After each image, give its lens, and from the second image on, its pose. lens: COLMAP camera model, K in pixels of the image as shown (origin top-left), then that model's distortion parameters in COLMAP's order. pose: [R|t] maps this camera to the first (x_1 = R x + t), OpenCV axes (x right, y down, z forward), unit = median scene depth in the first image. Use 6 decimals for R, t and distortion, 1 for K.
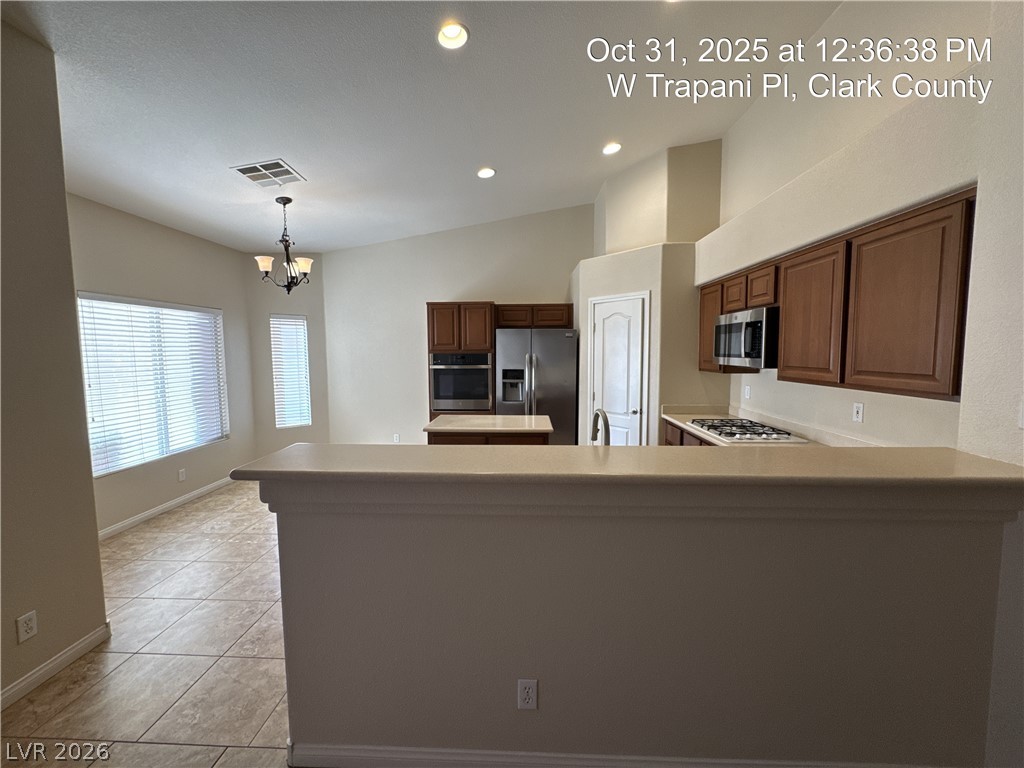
lens RADIAL K [[408.6, 0, 511.8], [0, 408.6, 382.4], [0, 0, 1]] dist [-0.003612, 0.000420]
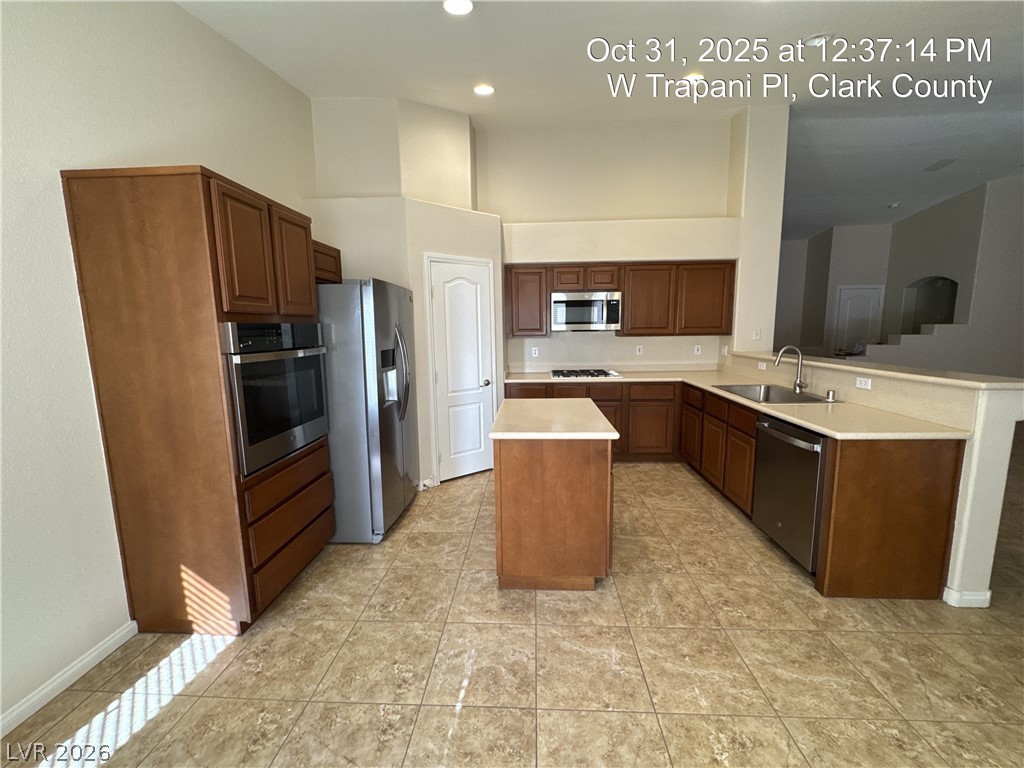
lens RADIAL K [[408.6, 0, 511.9], [0, 408.6, 382.9], [0, 0, 1]] dist [-0.003612, 0.000420]
pose [[0.013420, -0.132931, 0.991034, -0.705024], [0.093998, 0.986902, 0.131103, -0.054222], [-0.995482, 0.091396, 0.025739, 0.961521]]
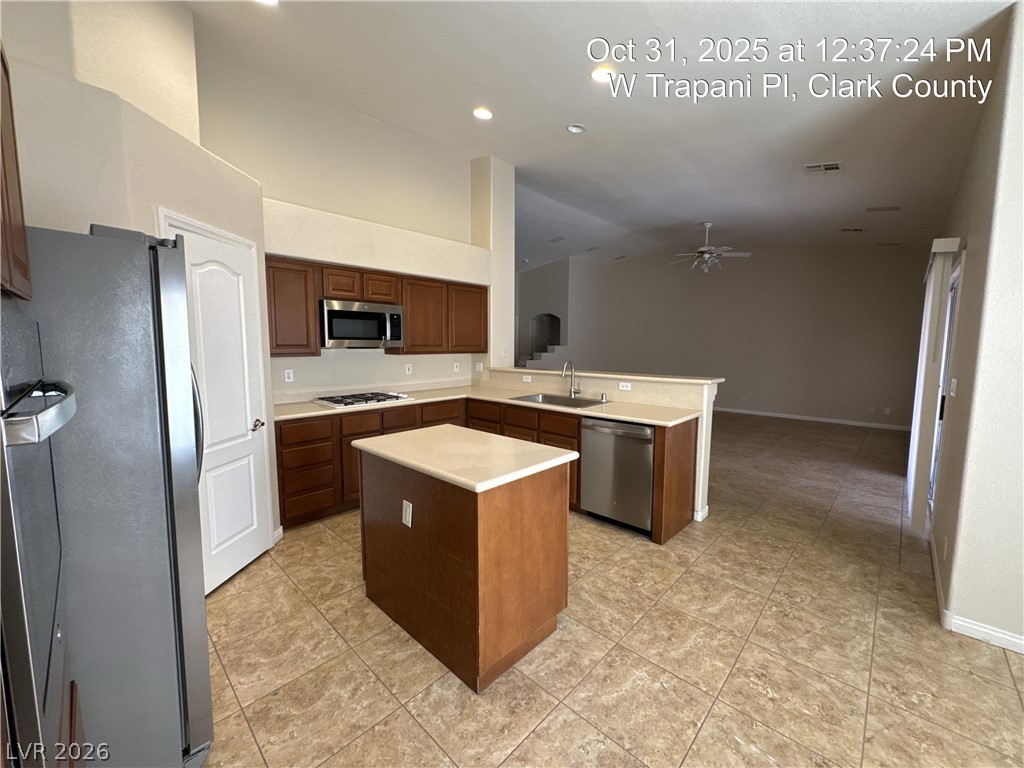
lens RADIAL K [[408.6, 0, 511.8], [0, 408.6, 383.3], [0, 0, 1]] dist [-0.003612, 0.000420]
pose [[-0.751592, -0.062155, 0.656693, -0.454845], [0.052296, 0.986802, 0.153253, -0.076102], [-0.657552, 0.149526, -0.738422, 1.267159]]
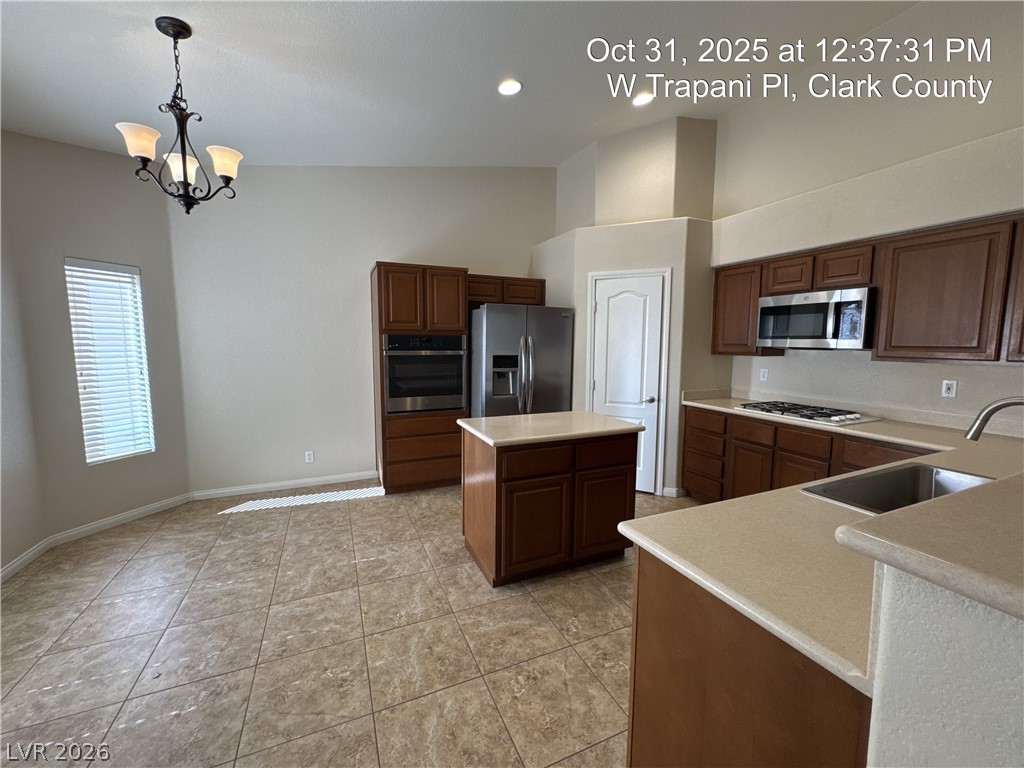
lens RADIAL K [[408.6, 0, 511.9], [0, 408.6, 383.0], [0, 0, 1]] dist [-0.003612, 0.000420]
pose [[0.896115, -0.035771, 0.442378, -0.404811], [0.025024, 0.999233, 0.030107, -0.002127], [-0.443115, -0.015909, 0.896323, 0.331446]]
